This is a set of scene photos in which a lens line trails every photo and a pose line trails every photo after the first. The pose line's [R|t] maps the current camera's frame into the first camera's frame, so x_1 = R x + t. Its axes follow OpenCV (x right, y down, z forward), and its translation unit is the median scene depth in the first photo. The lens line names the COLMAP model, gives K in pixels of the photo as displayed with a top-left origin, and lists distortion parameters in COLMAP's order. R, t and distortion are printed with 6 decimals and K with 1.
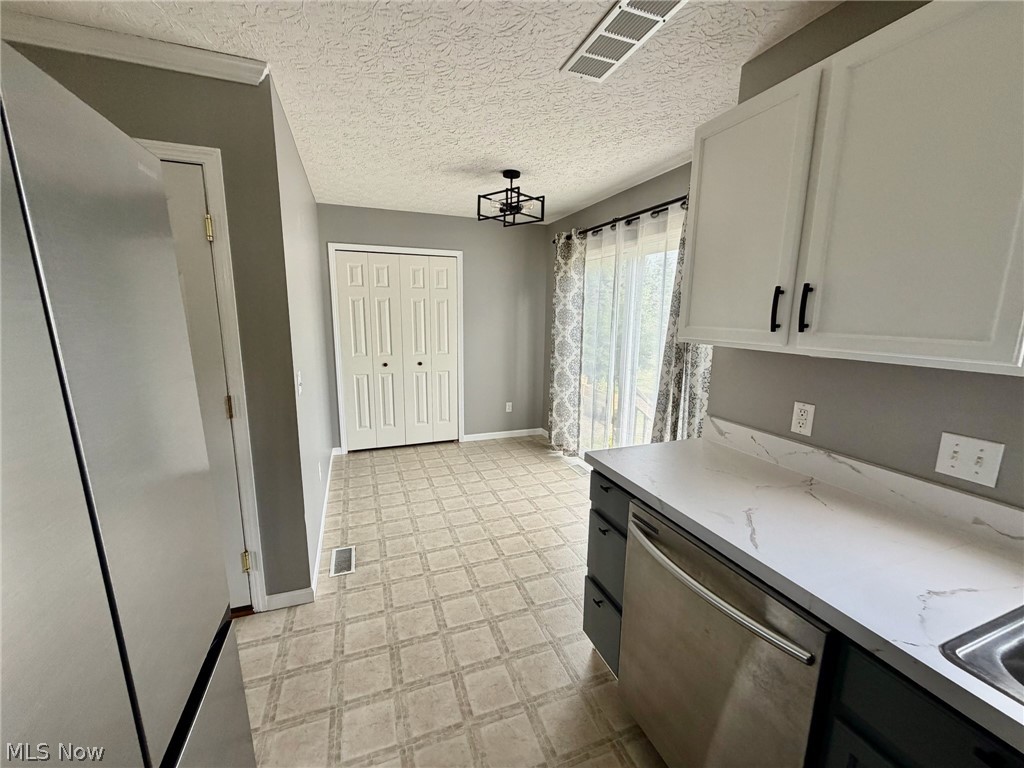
lens RADIAL K [[407.7, 0, 509.9], [0, 407.7, 386.2], [0, 0, 1]] dist [0.000493, -0.000319]
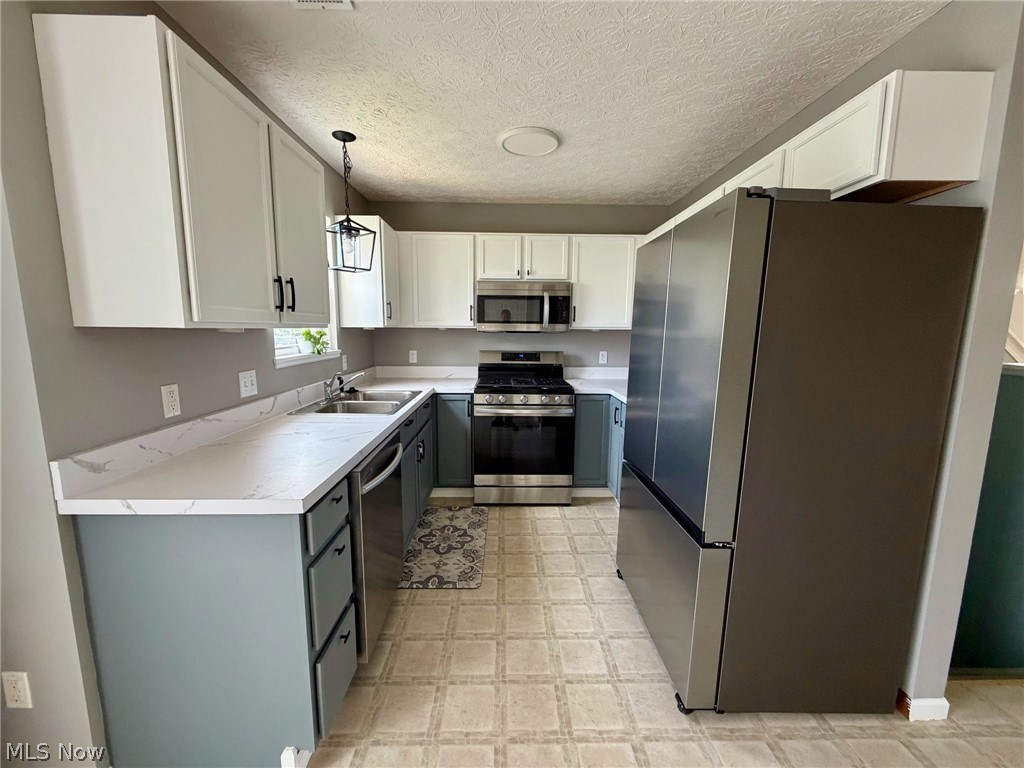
lens RADIAL K [[407.7, 0, 511.1], [0, 407.7, 384.0], [0, 0, 1]] dist [0.000493, -0.000319]
pose [[-0.942386, -0.068224, 0.327495, -0.373822], [0.038212, 0.950622, 0.307991, -0.229999], [-0.332337, 0.302760, -0.893246, 1.592568]]
